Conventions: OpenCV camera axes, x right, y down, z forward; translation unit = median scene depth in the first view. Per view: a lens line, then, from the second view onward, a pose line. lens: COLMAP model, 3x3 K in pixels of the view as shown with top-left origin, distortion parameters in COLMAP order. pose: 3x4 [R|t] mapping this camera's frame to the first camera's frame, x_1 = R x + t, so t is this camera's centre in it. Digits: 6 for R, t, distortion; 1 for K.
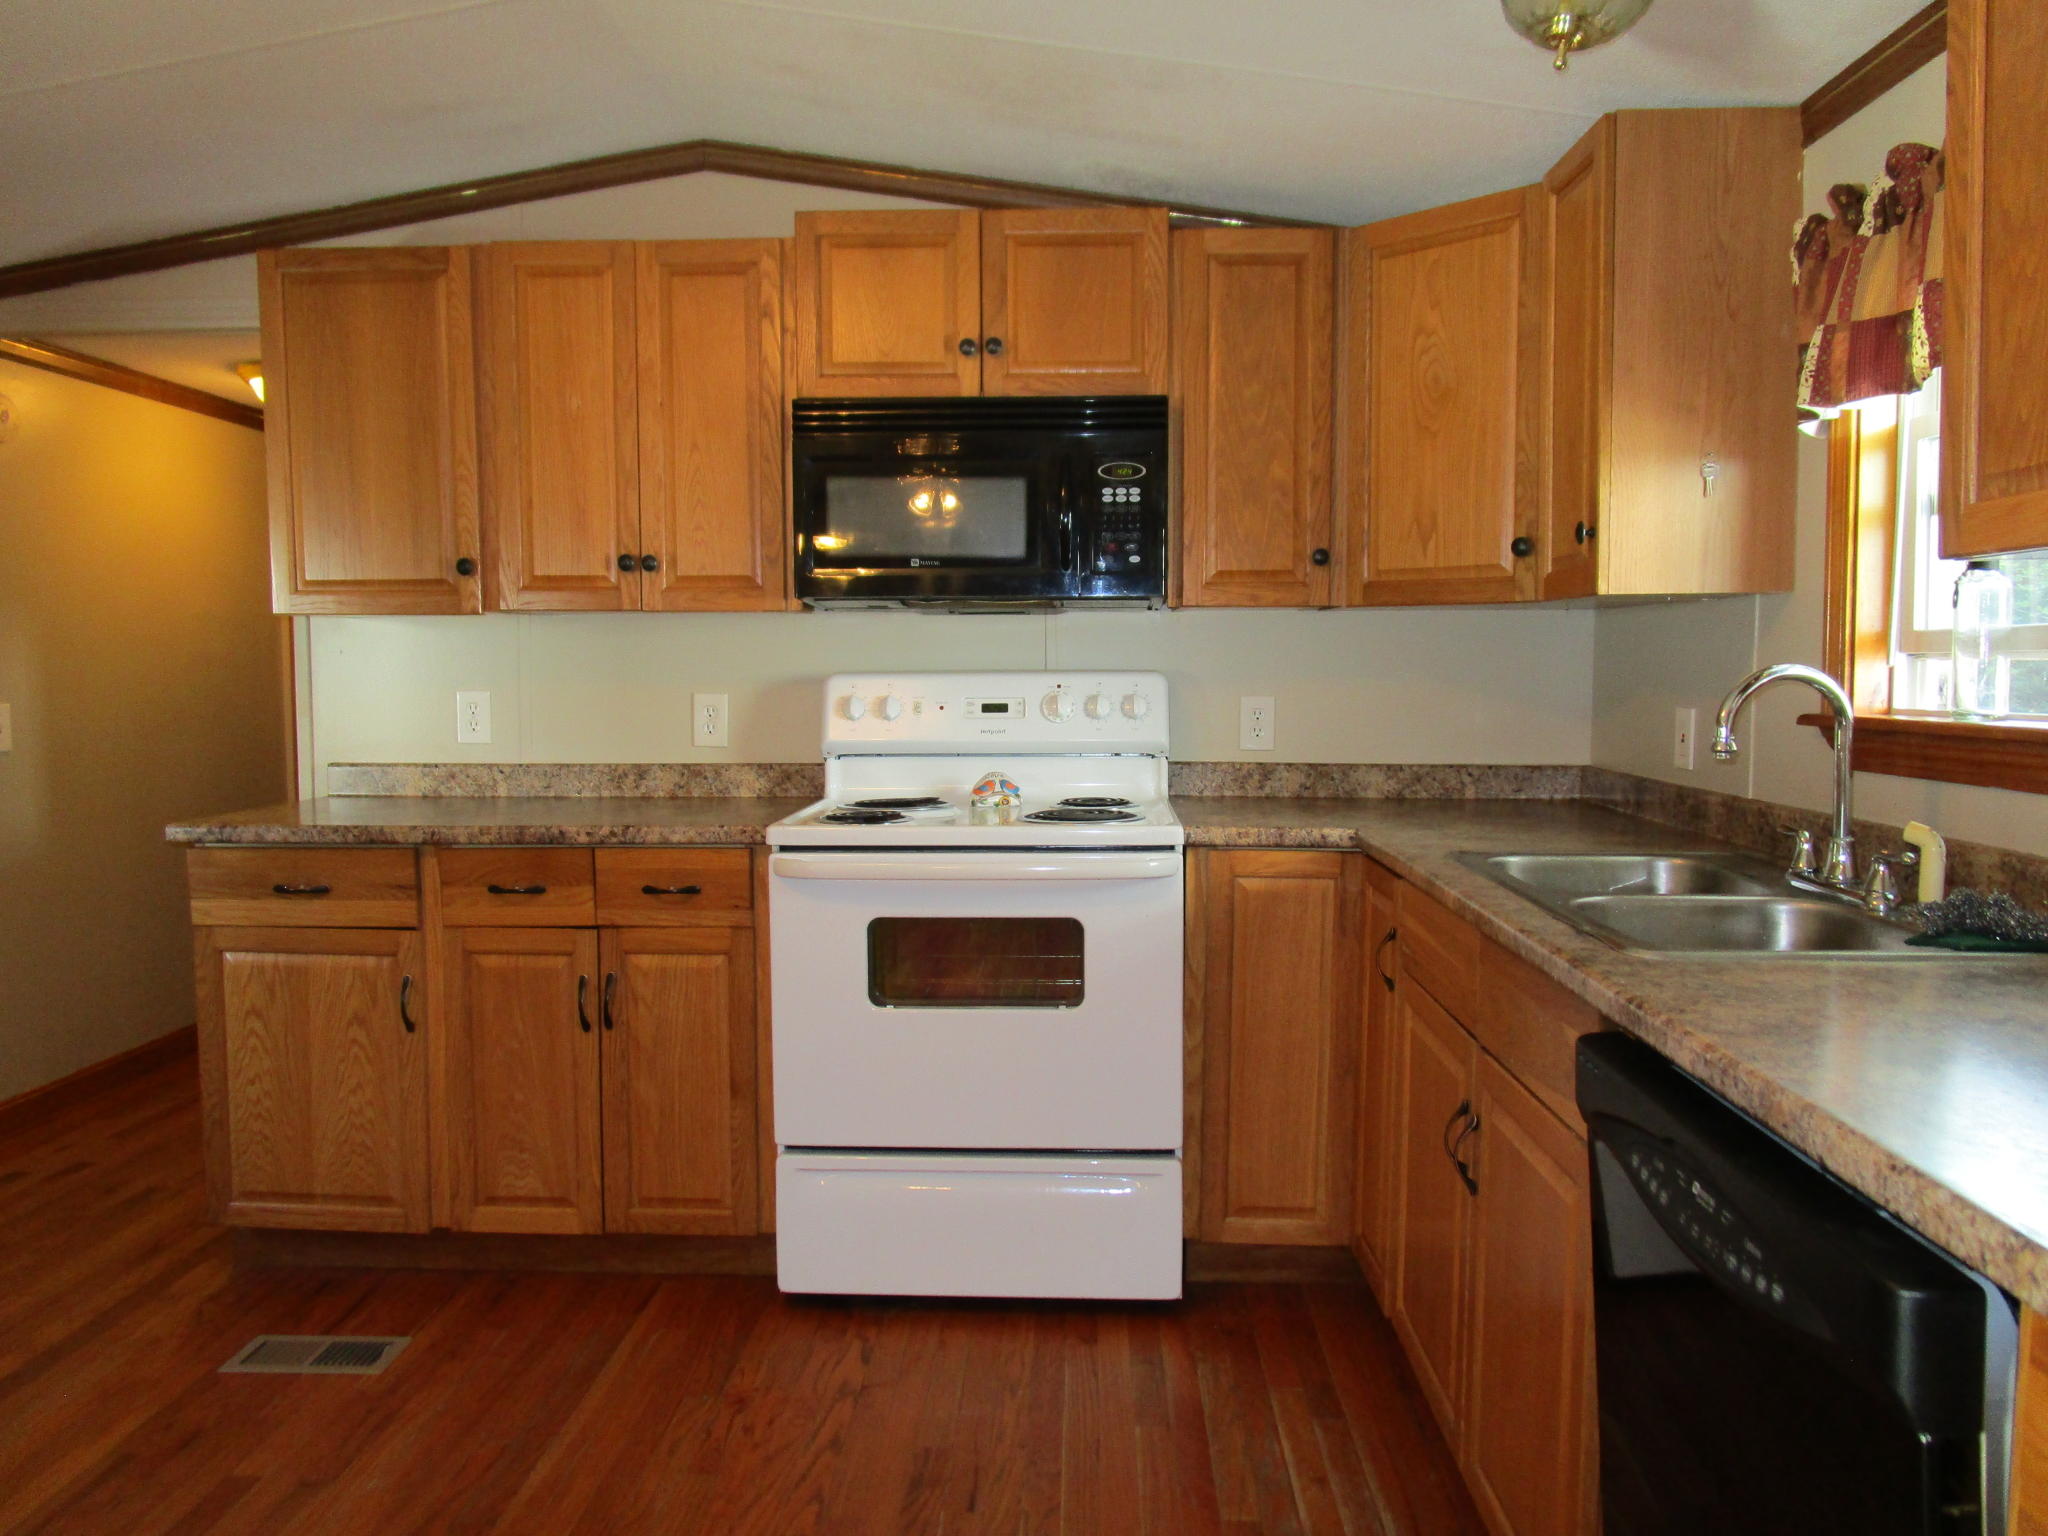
lens RADIAL K [[1447.6, 0, 1024.0], [0, 1447.6, 768.0], [0, 0, 1]] dist [-0.028107, 0.004281]
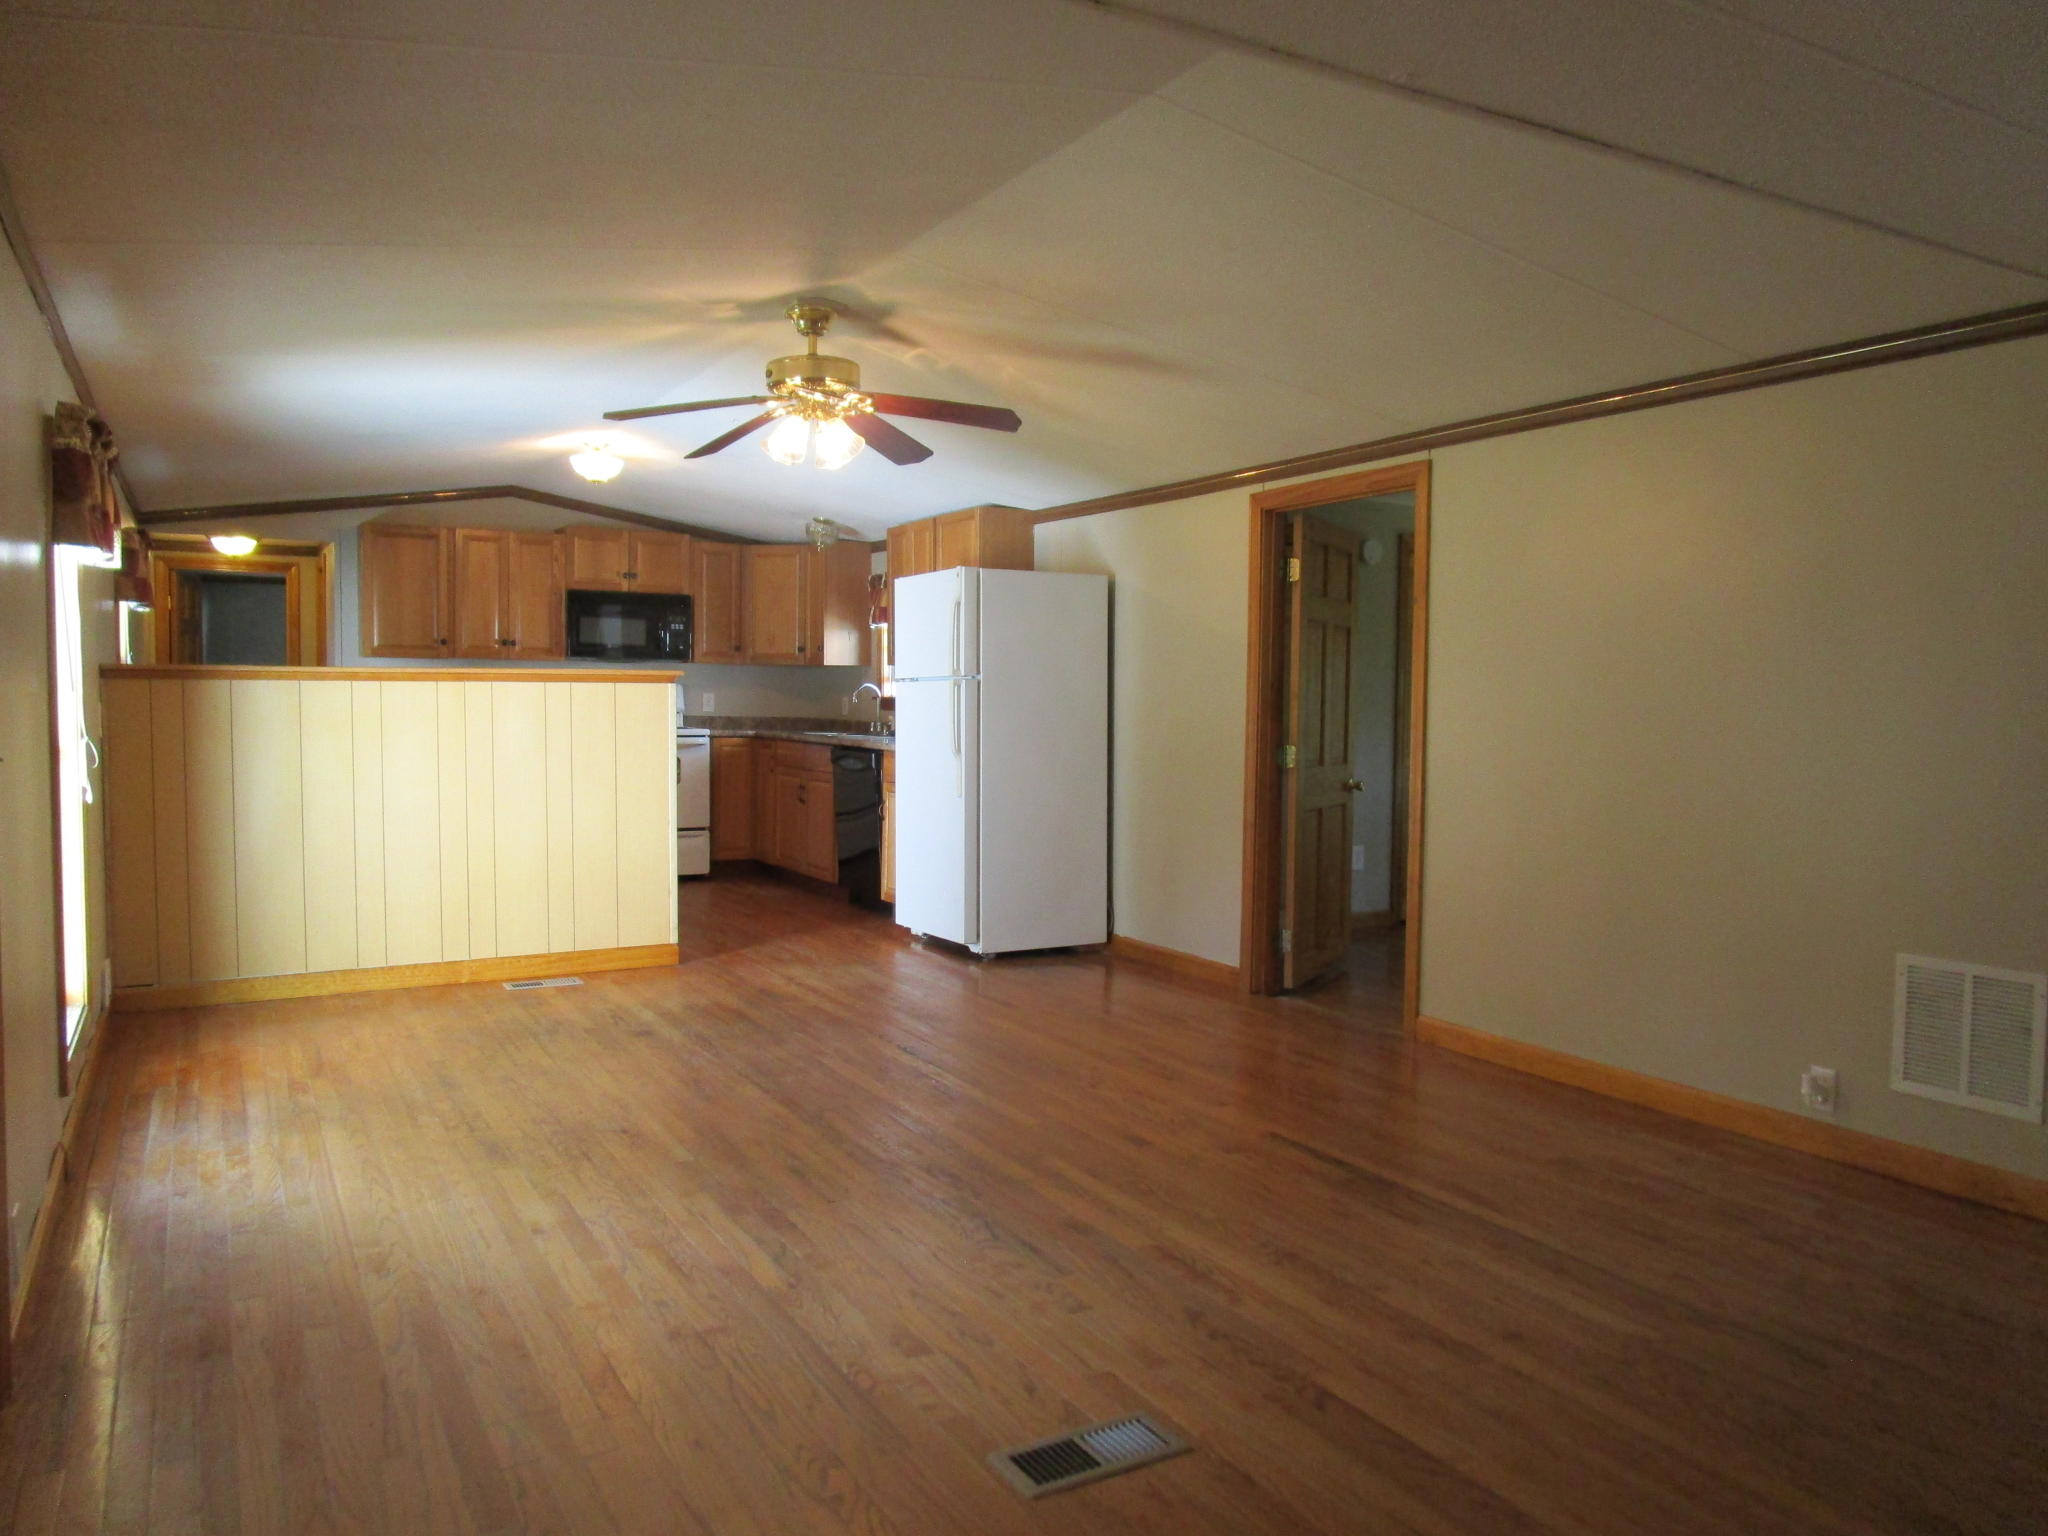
lens RADIAL K [[1447.6, 0, 1024.0], [0, 1447.6, 768.0], [0, 0, 1]] dist [-0.028107, 0.004281]
pose [[0.846983, -0.014941, 0.531410, -0.945363], [0.021515, 0.999749, -0.006183, 0.148704], [-0.531185, 0.016670, 0.847092, -1.998930]]
